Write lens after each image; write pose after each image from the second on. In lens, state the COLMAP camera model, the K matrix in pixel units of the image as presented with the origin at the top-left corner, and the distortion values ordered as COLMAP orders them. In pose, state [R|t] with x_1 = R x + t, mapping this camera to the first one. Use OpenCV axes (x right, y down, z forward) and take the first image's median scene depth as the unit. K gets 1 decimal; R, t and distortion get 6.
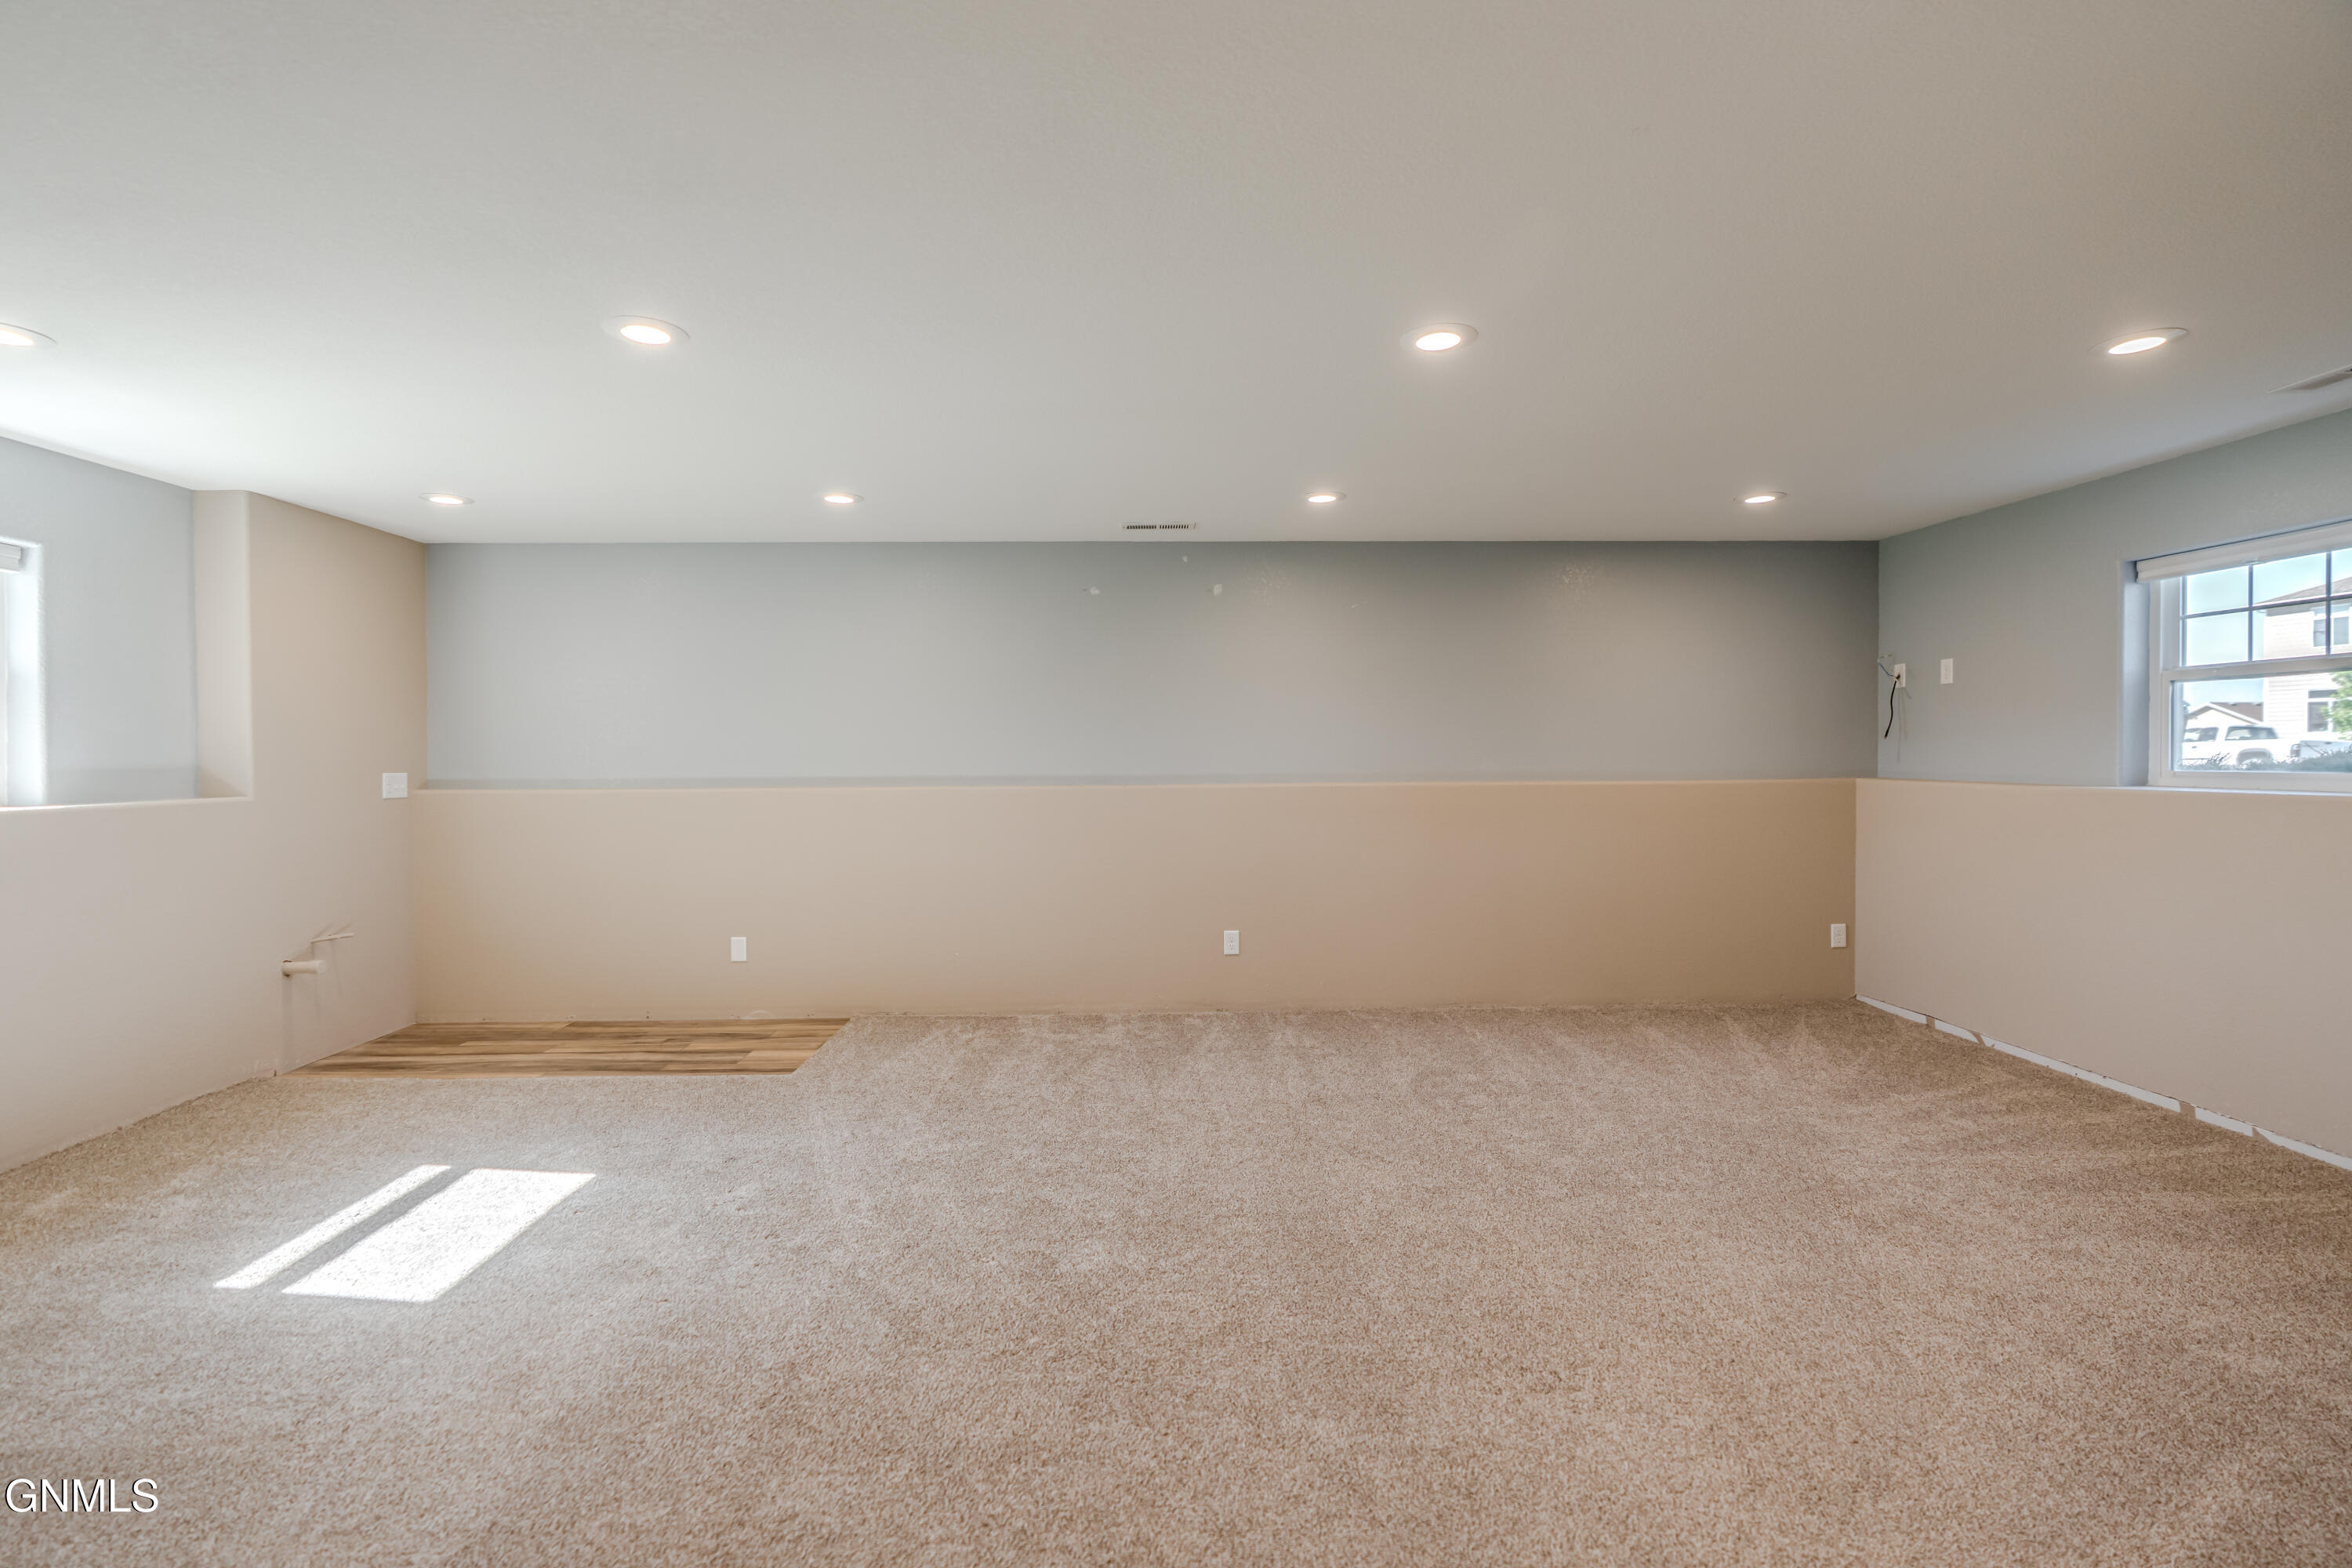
lens RADIAL K [[1061.4, 0, 1181.2], [0, 1061.4, 770.6], [0, 0, 1]] dist [-0.009874, 0.004939]
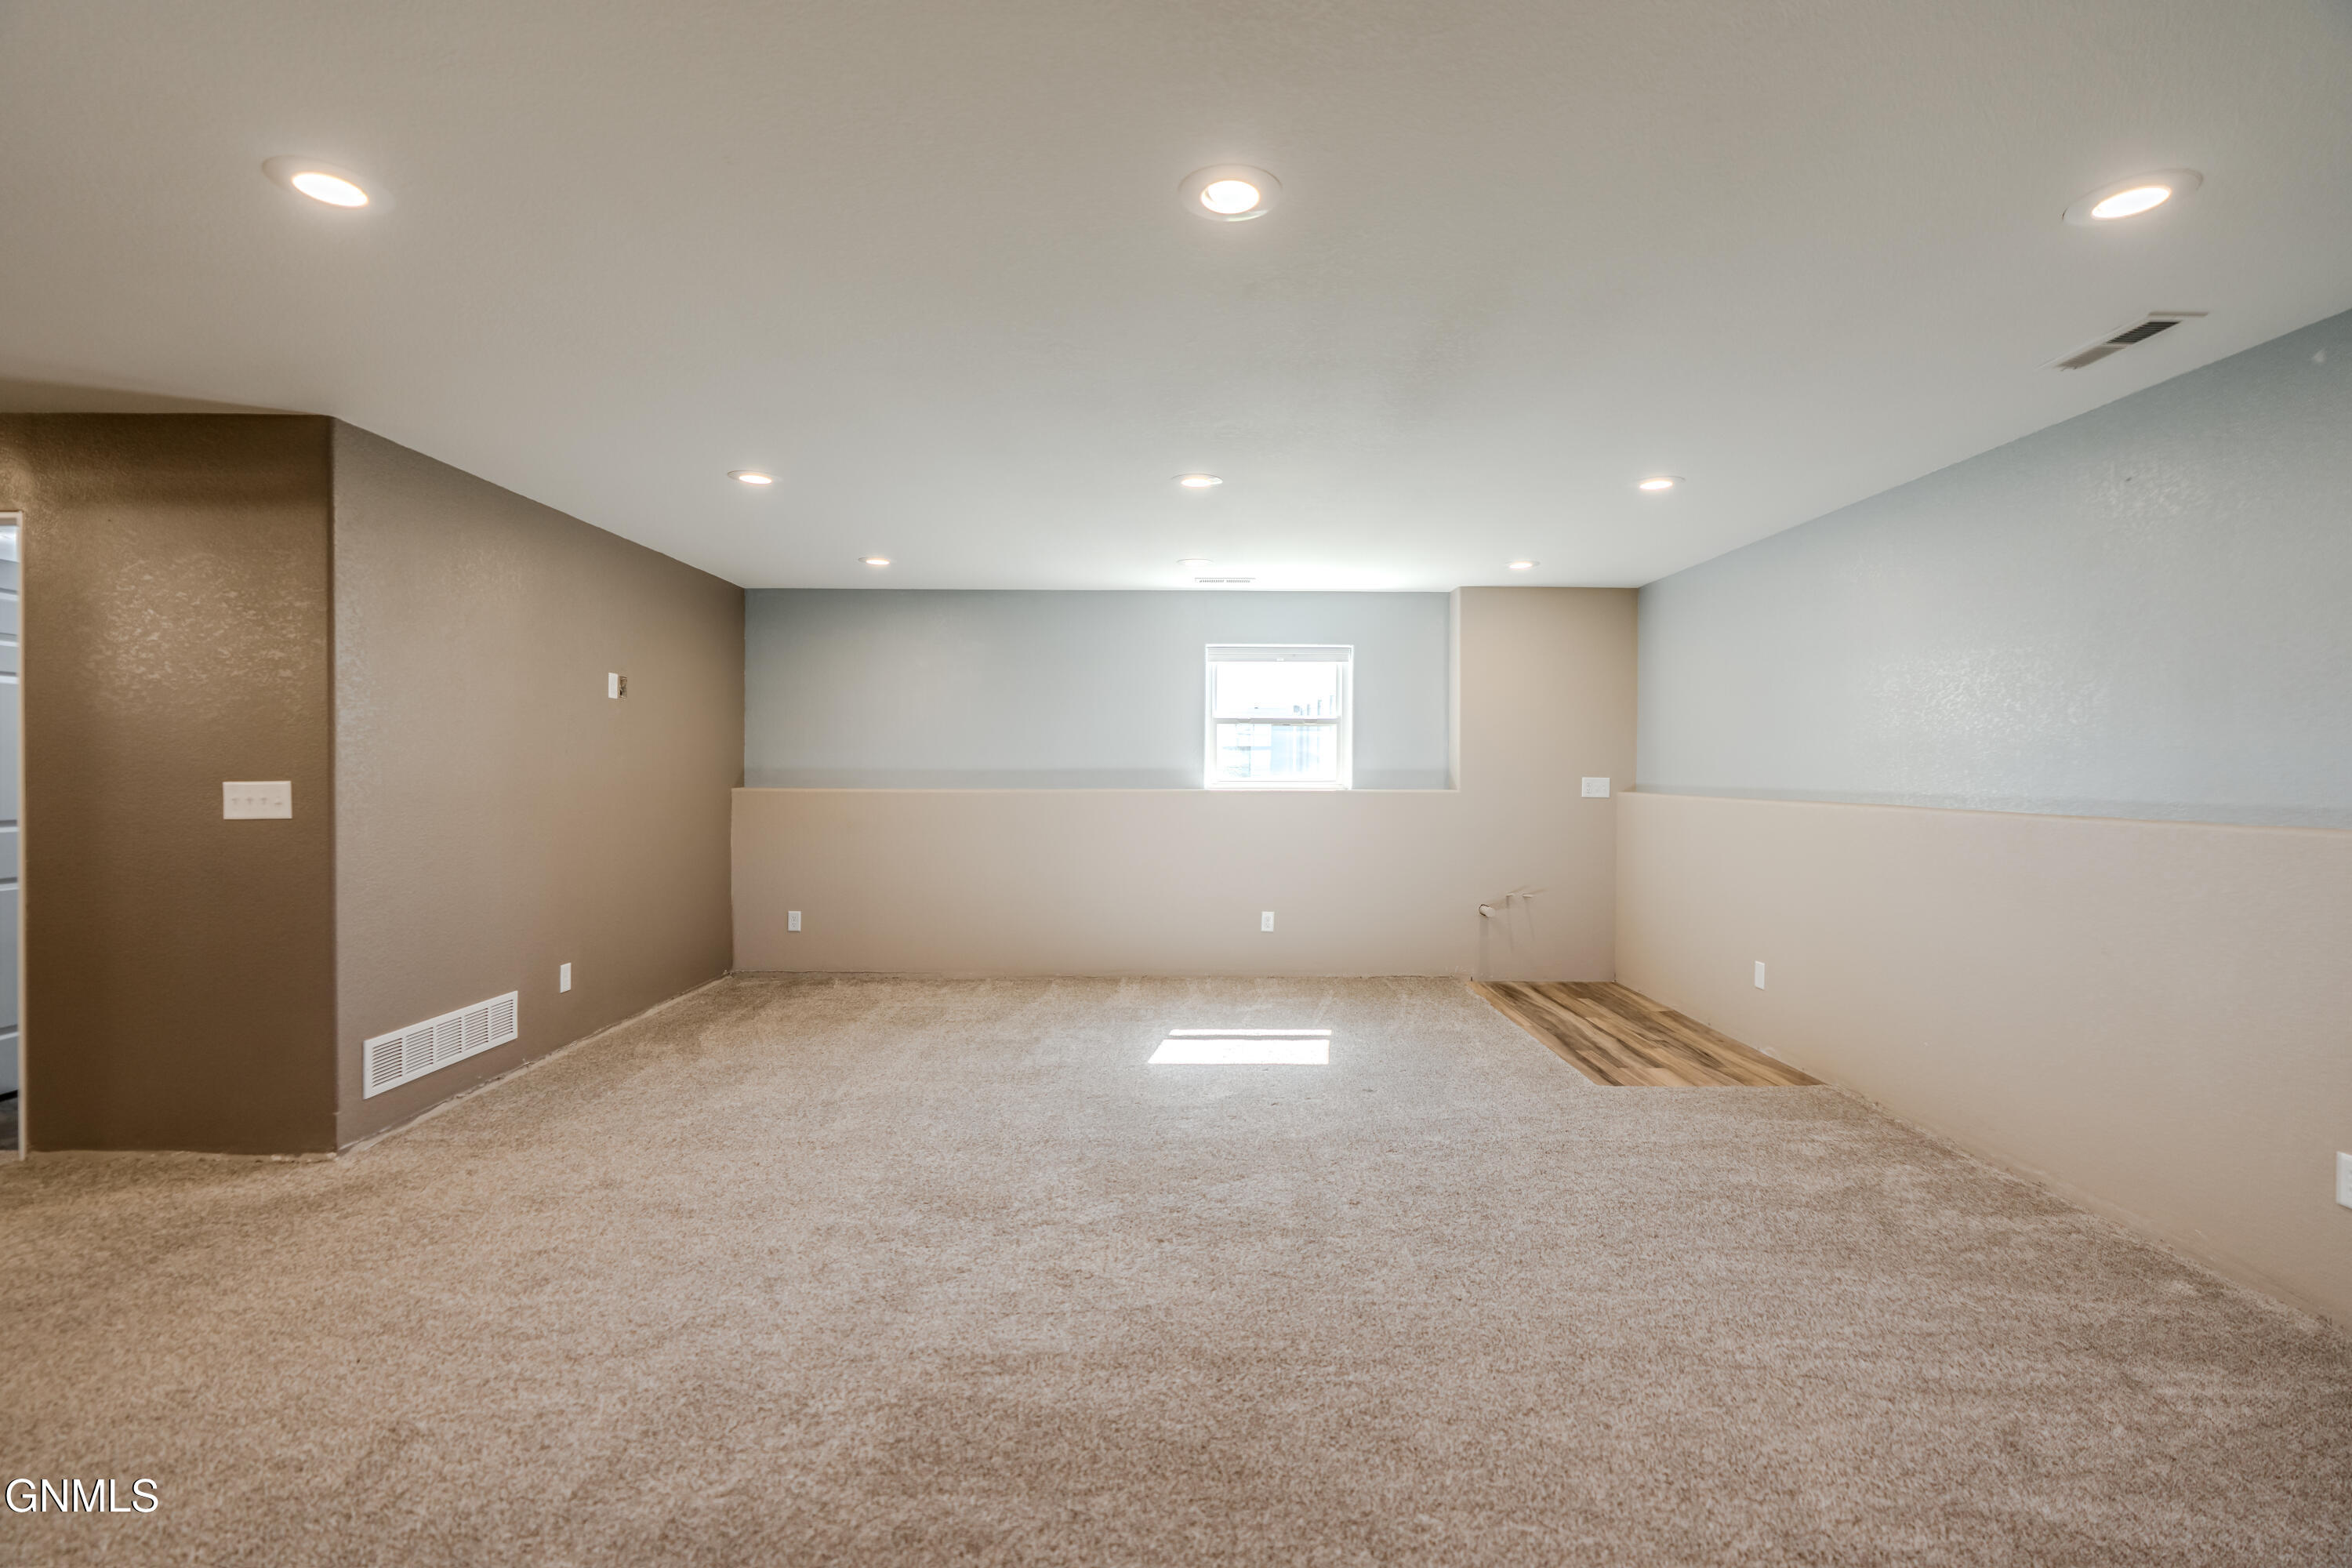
lens RADIAL K [[1061.4, 0, 1181.2], [0, 1061.4, 770.6], [0, 0, 1]] dist [-0.009874, 0.004939]
pose [[-0.020656, 0.007901, -0.999755, 0.627917], [-0.023696, 0.999684, 0.008390, -0.005338], [0.999506, 0.023864, -0.020462, 0.631174]]
